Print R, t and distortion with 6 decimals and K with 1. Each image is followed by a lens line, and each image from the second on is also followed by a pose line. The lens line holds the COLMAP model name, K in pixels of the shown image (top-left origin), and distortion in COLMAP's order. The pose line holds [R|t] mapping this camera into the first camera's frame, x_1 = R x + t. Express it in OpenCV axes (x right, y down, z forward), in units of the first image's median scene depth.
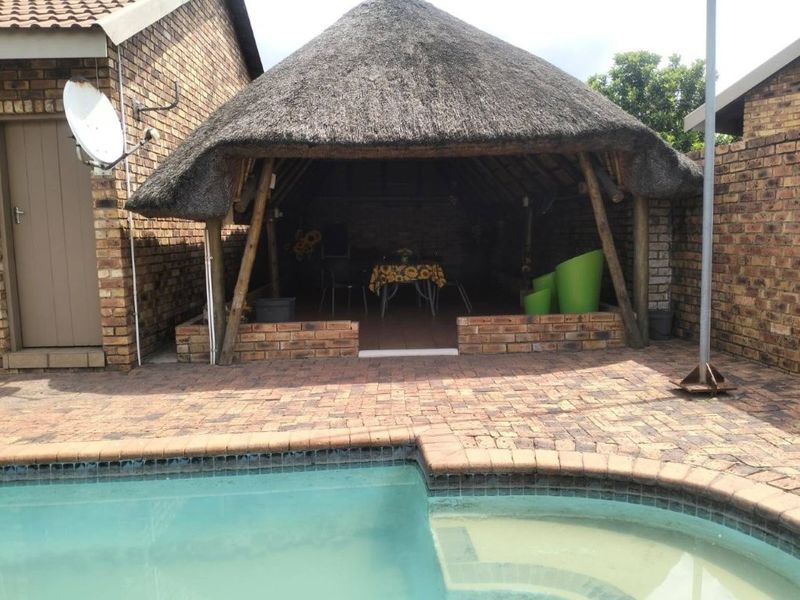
lens RADIAL K [[513.7, 0, 400.0], [0, 513.7, 300.0], [0, 0, 1]] dist [-0.002117, 0.001382]
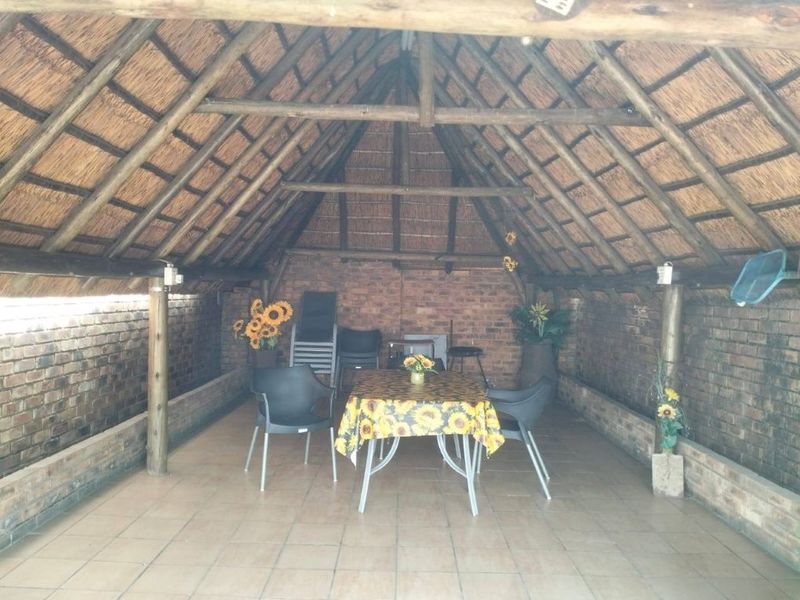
lens RADIAL K [[513.7, 0, 400.0], [0, 513.7, 300.0], [0, 0, 1]] dist [-0.002117, 0.001382]
pose [[0.997526, 0.046742, -0.052509, 0.014984], [-0.052328, 0.992488, -0.110590, -0.100541], [0.046946, 0.113064, 0.992478, 0.506981]]
